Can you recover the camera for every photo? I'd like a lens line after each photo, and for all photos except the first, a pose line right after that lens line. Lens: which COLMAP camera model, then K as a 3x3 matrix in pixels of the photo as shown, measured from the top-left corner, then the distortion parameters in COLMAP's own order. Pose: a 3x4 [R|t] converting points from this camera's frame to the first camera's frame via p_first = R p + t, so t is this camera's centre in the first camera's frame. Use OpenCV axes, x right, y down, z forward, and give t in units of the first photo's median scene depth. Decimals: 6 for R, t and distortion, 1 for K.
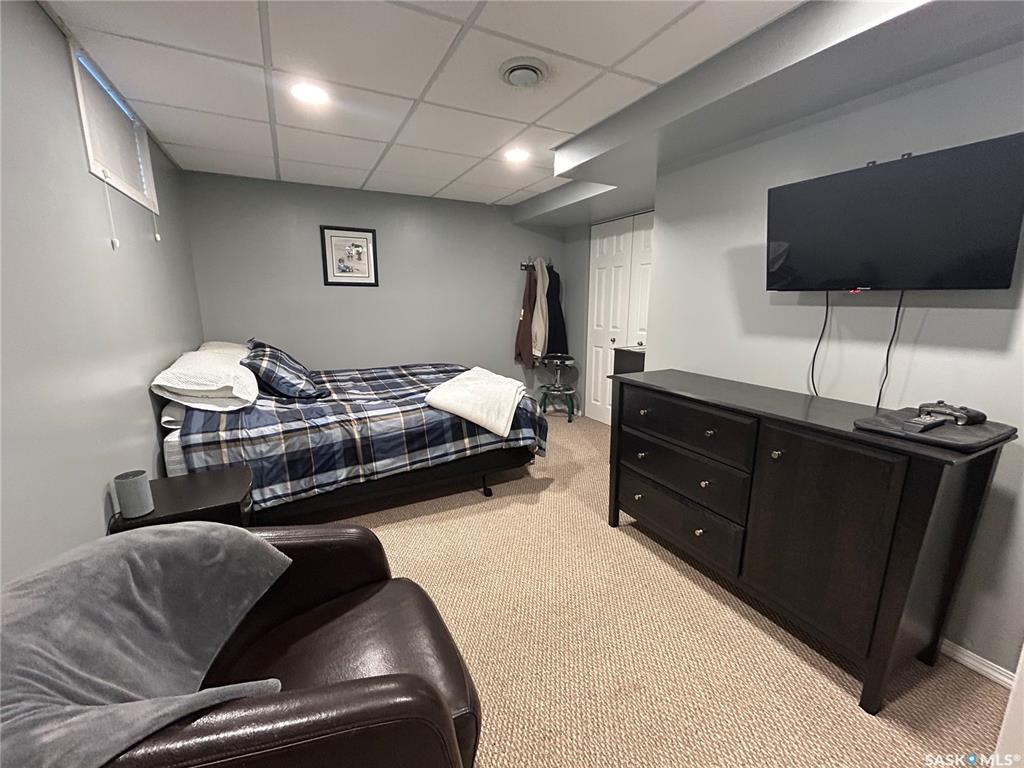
lens RADIAL K [[415.4, 0, 513.0], [0, 415.4, 381.0], [0, 0, 1]] dist [-0.001510, -0.000134]
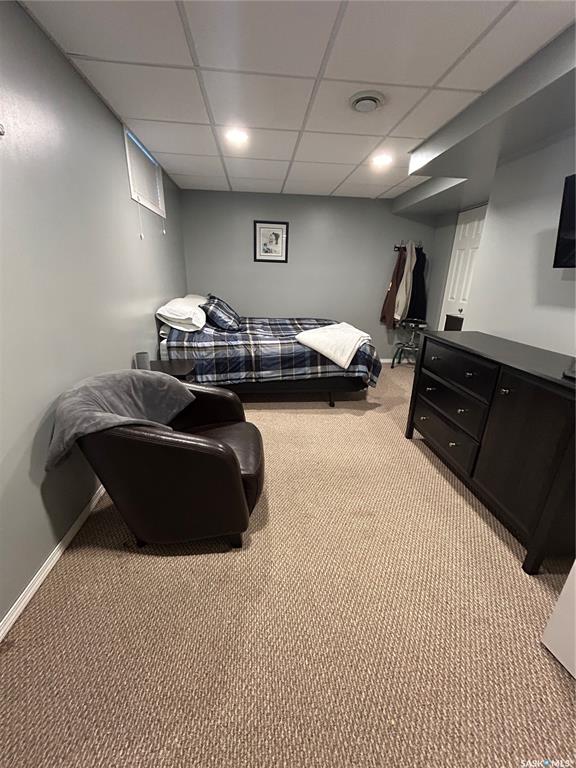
lens RADIAL K [[311.5, 0, 287.5], [0, 311.5, 385.2], [0, 0, 1]] dist [-0.001510, -0.000134]
pose [[0.924983, 0.148421, -0.349824, 0.205690], [-0.097203, 0.982357, 0.159770, 0.038014], [0.367365, -0.113780, 0.923091, -0.124267]]
